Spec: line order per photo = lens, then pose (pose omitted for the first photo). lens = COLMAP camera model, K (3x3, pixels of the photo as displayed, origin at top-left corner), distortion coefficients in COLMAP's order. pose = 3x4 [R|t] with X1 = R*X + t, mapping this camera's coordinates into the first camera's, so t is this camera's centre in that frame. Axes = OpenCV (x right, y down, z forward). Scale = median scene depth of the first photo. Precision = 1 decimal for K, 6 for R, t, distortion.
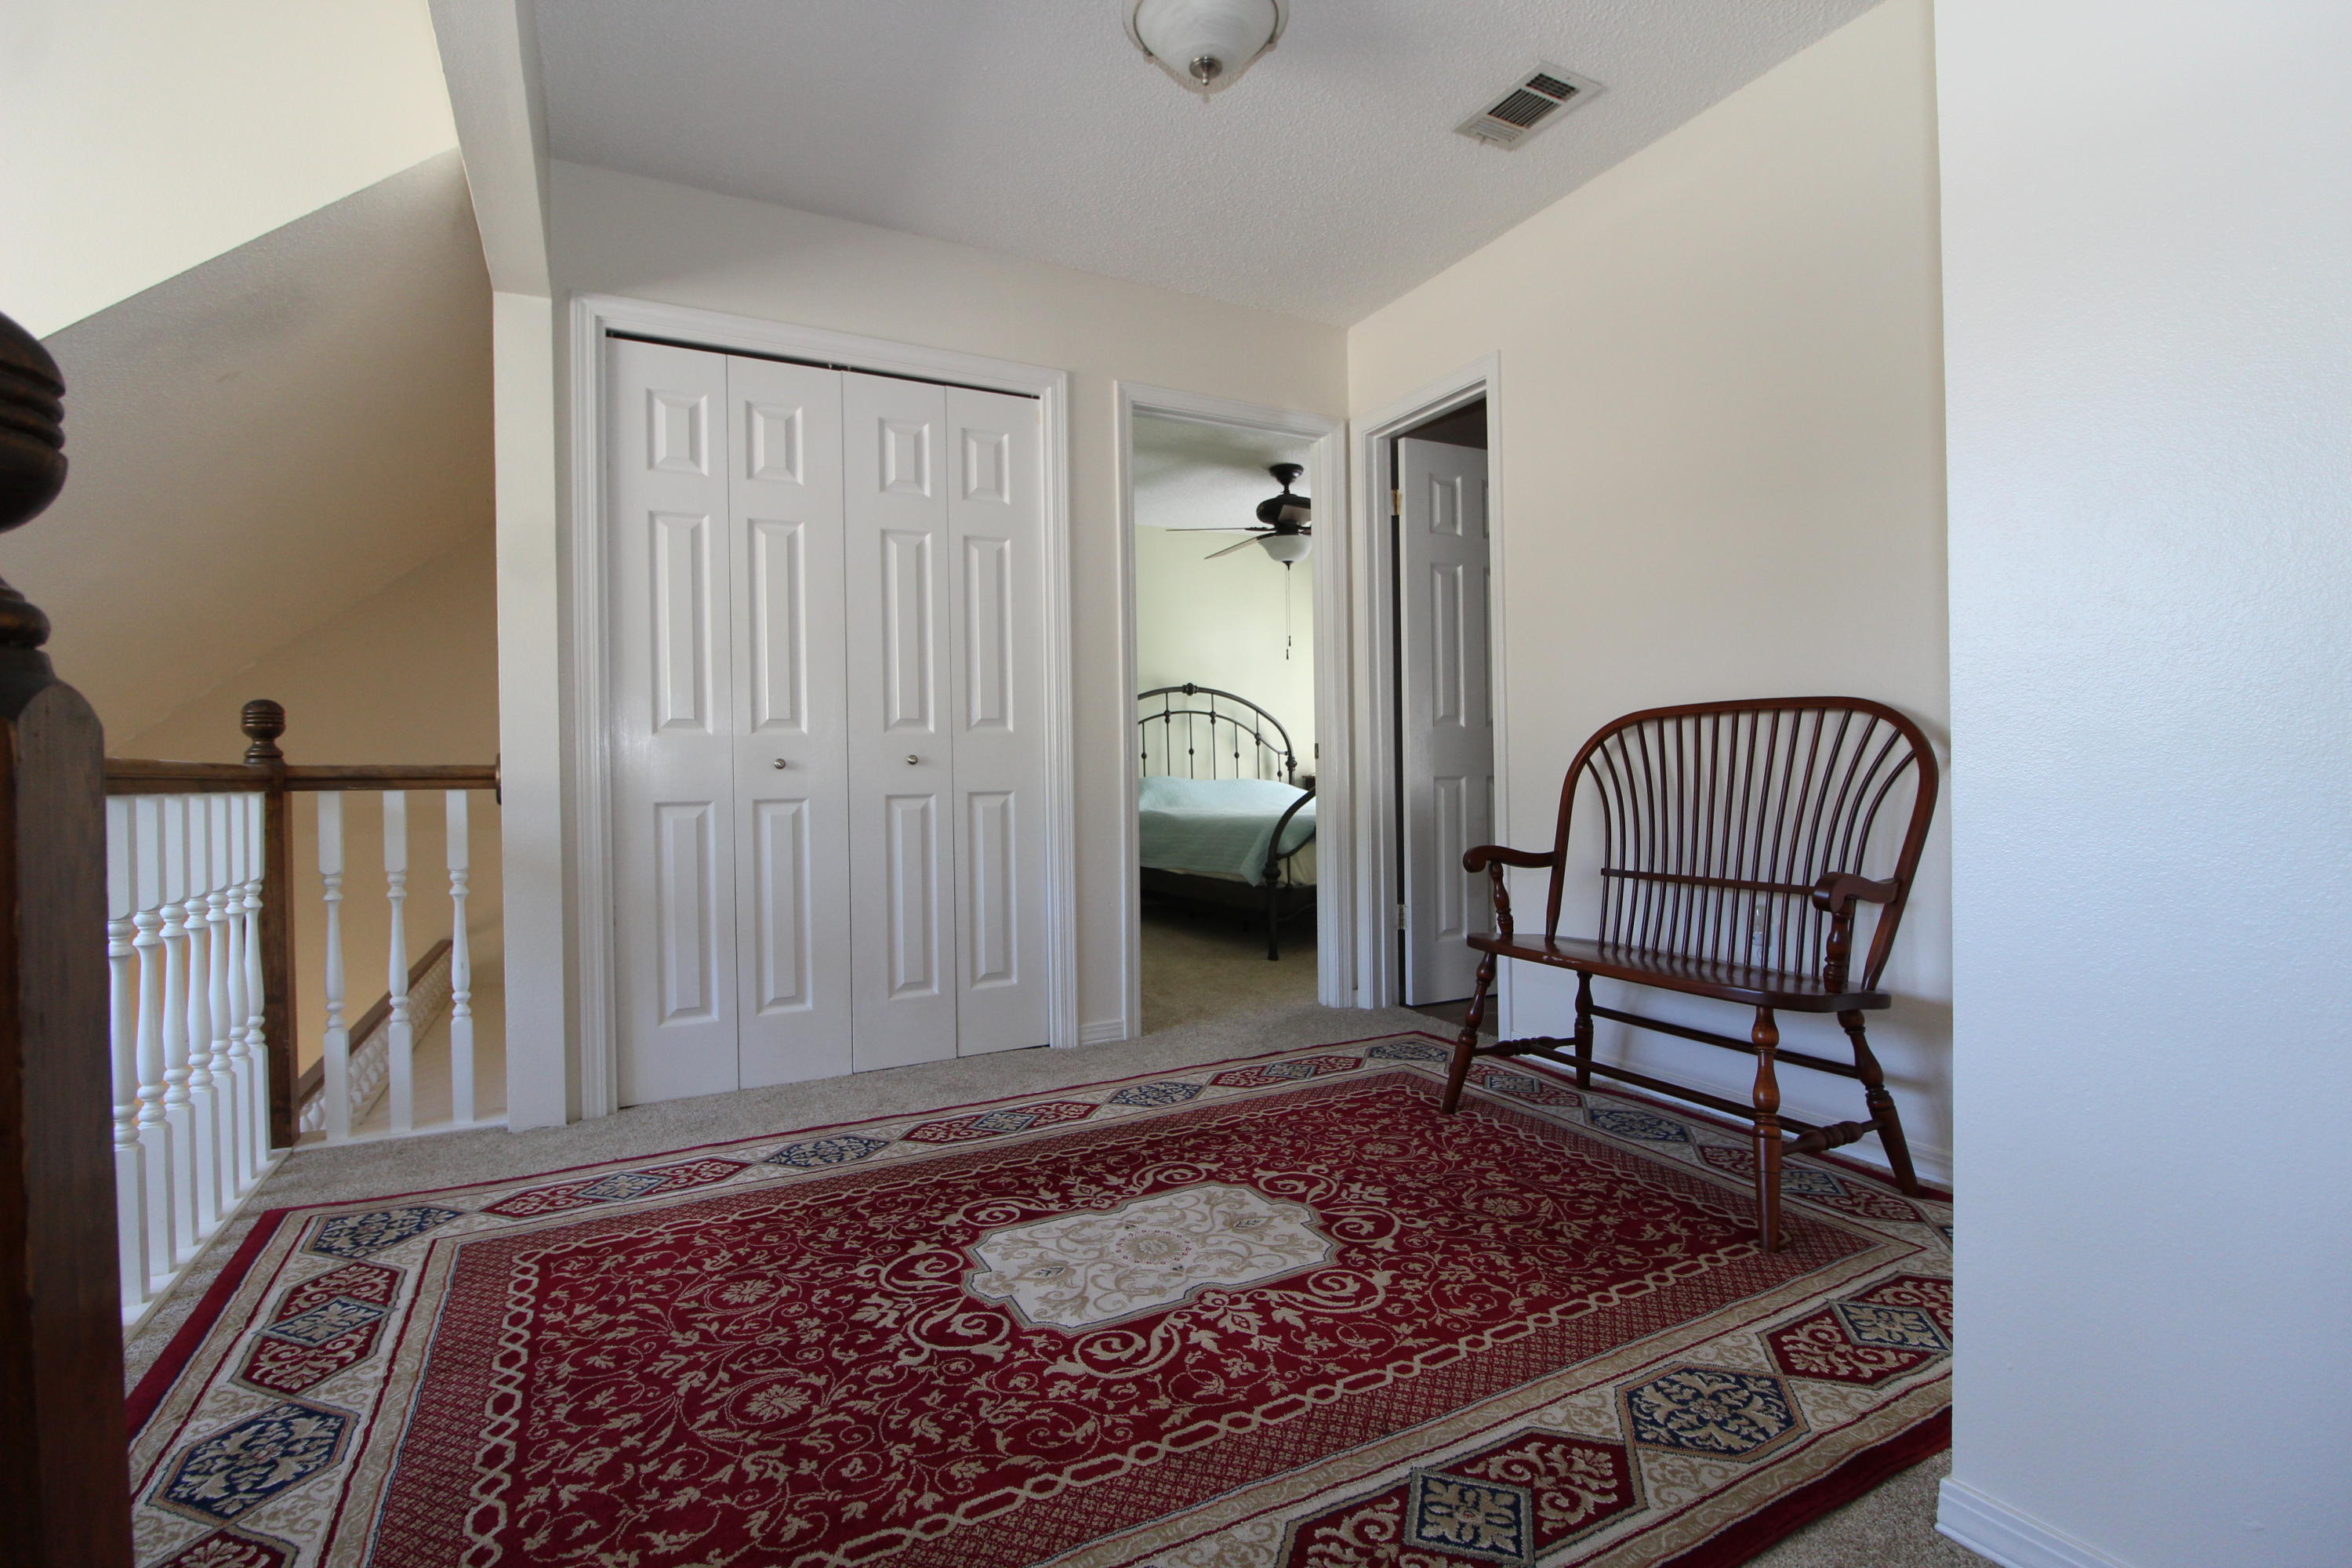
lens RADIAL K [[1106.3, 0, 1171.6], [0, 1106.3, 773.8], [0, 0, 1]] dist [-0.003207, 0.000193]
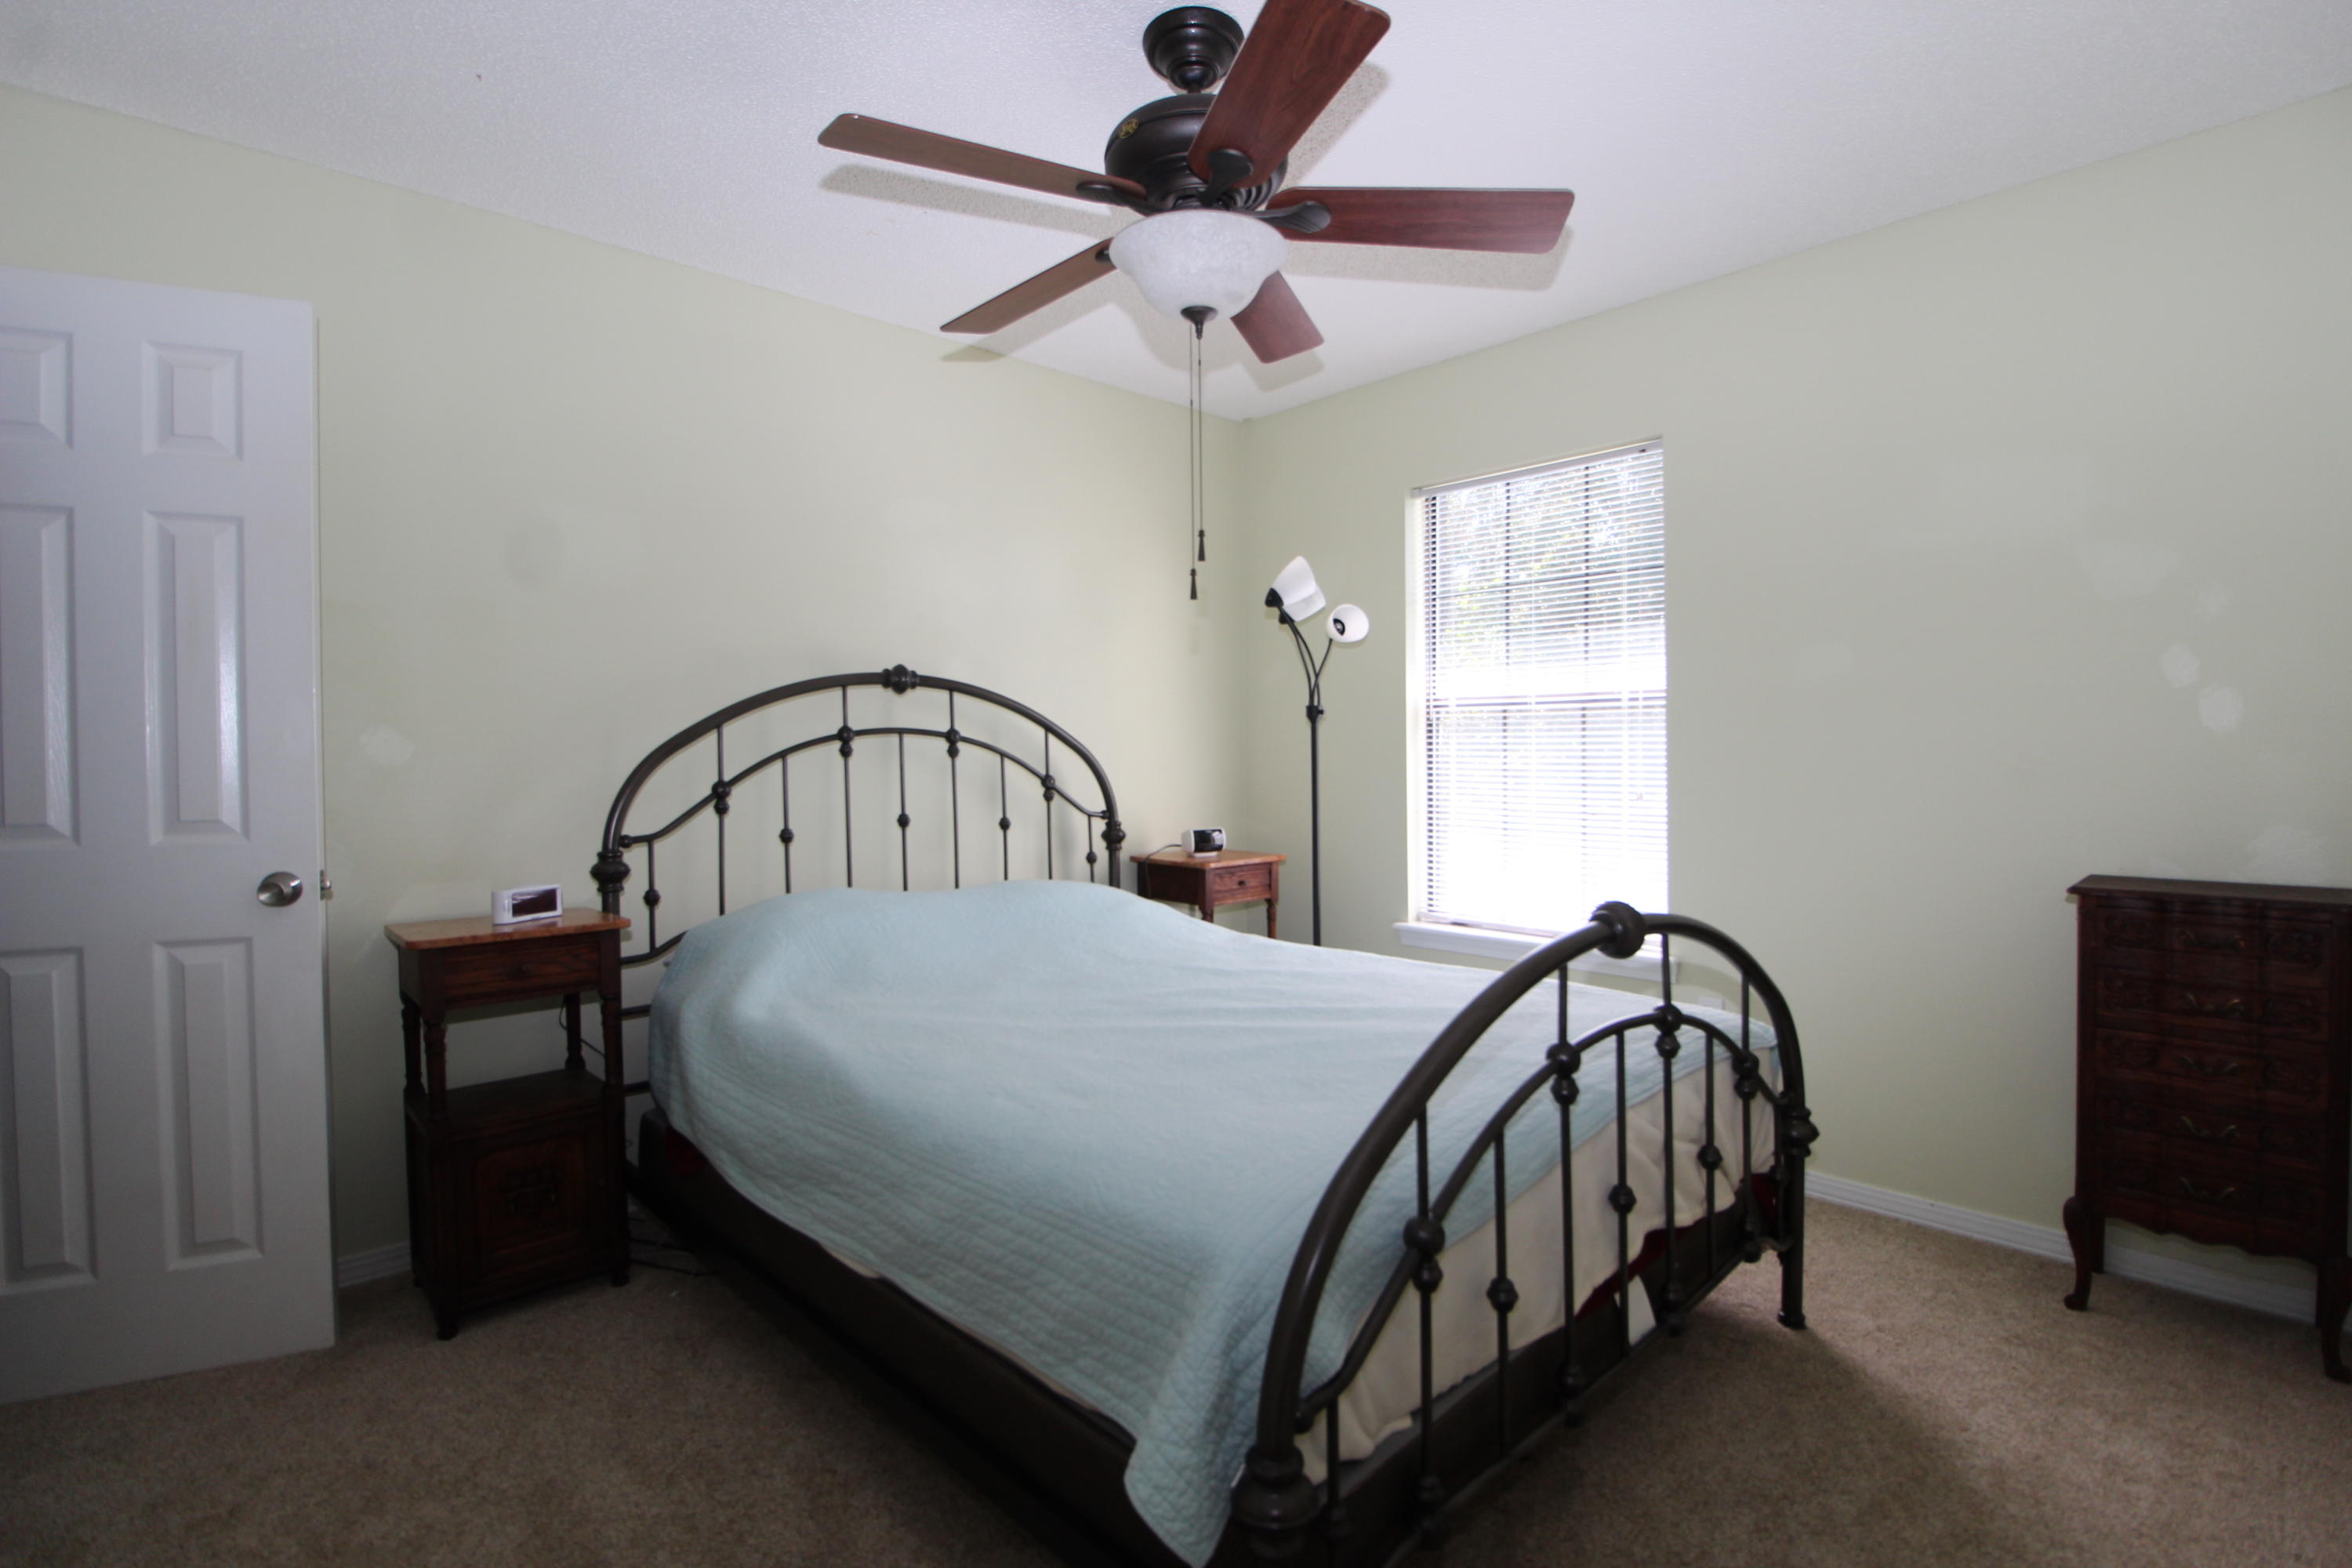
lens RADIAL K [[1131.6, 0, 1178.9], [0, 1131.6, 769.3], [0, 0, 1]] dist [-0.004886, -0.006898]
pose [[0.966852, 0.001267, 0.255336, 0.008811], [-0.001346, 0.999999, 0.000133, -0.040335], [-0.255335, -0.000472, 0.966852, 0.528647]]
